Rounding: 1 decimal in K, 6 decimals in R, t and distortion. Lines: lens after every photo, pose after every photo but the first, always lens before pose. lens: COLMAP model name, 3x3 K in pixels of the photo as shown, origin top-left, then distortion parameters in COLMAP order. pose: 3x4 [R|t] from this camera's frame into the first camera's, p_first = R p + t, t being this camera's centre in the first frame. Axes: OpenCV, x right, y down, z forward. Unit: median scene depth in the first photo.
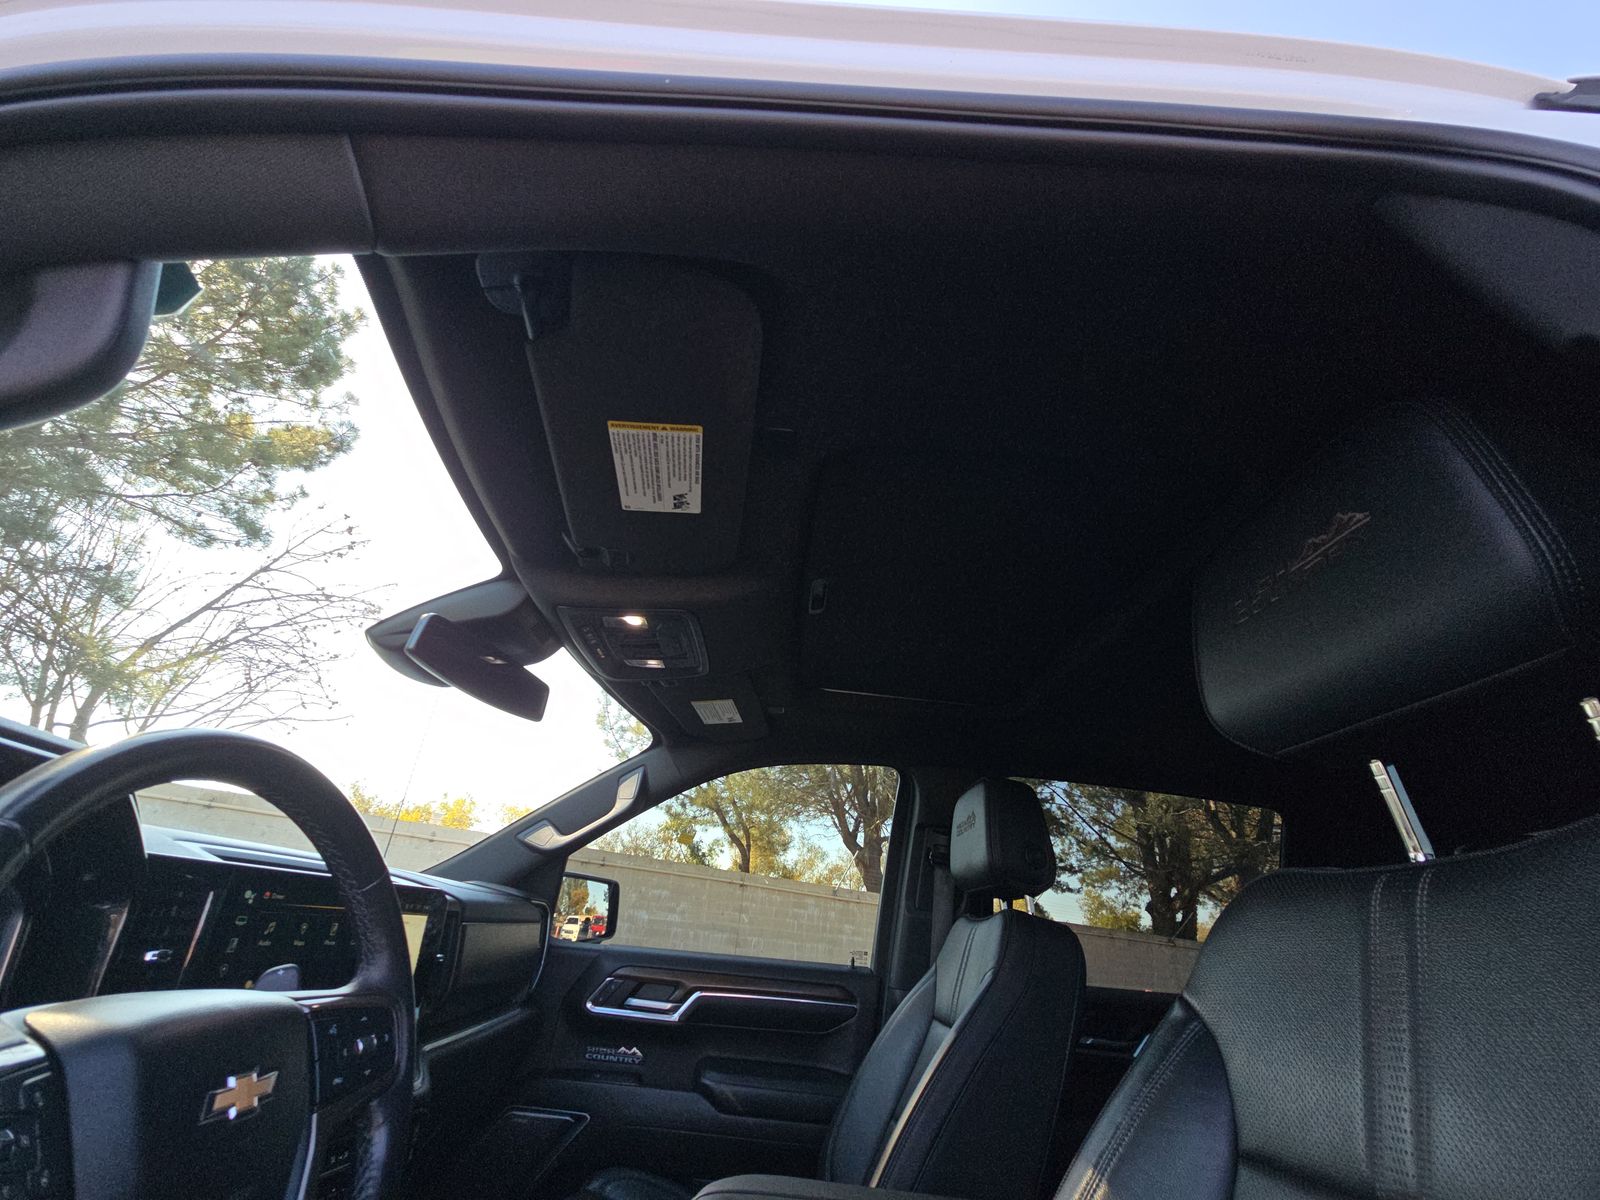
lens RADIAL K [[650.6, 0, 788.9], [0, 650.6, 592.4], [0, 0, 1]] dist [0.006509, -0.007661]
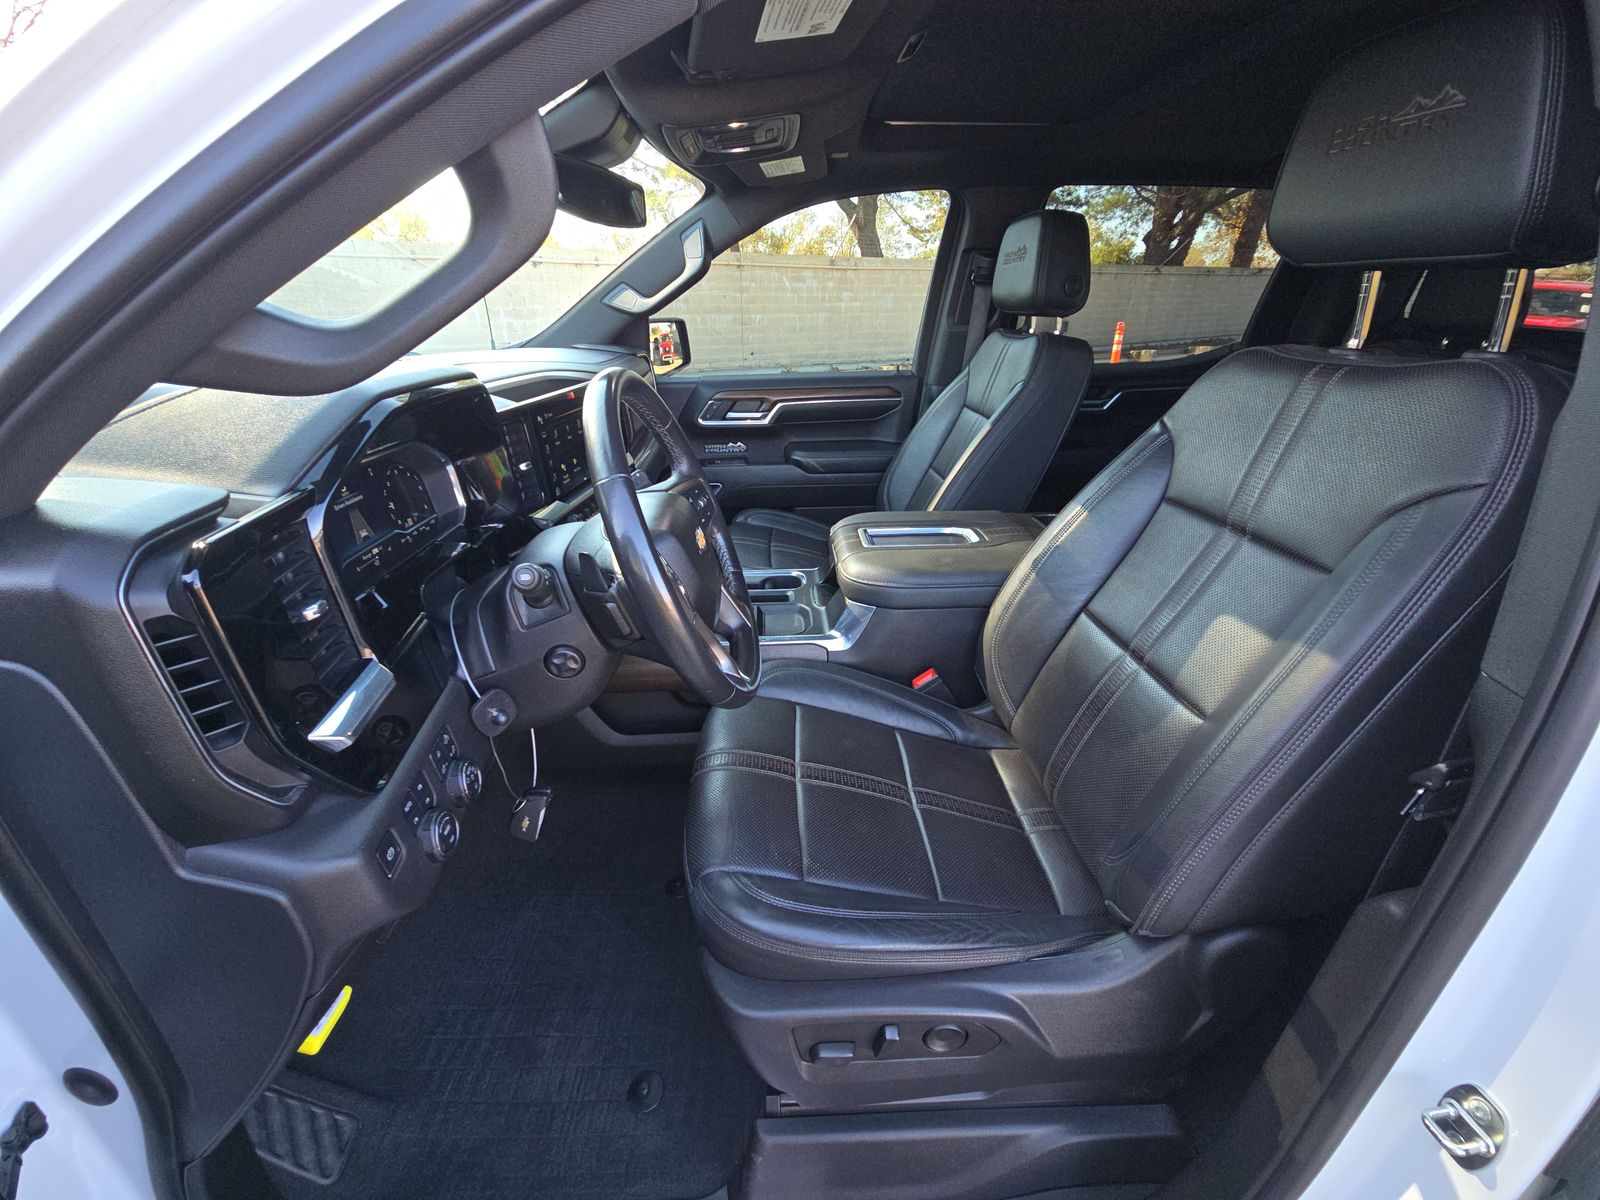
lens RADIAL K [[644.0, 0, 800.0], [0, 644.0, 600.0], [0, 0, 1]] dist [0.016304, 0.000000]
pose [[0.994434, -0.102602, -0.023972, -0.109955], [0.081623, 0.606274, 0.791056, -0.166710], [-0.066630, -0.788610, 0.611273, -0.103459]]
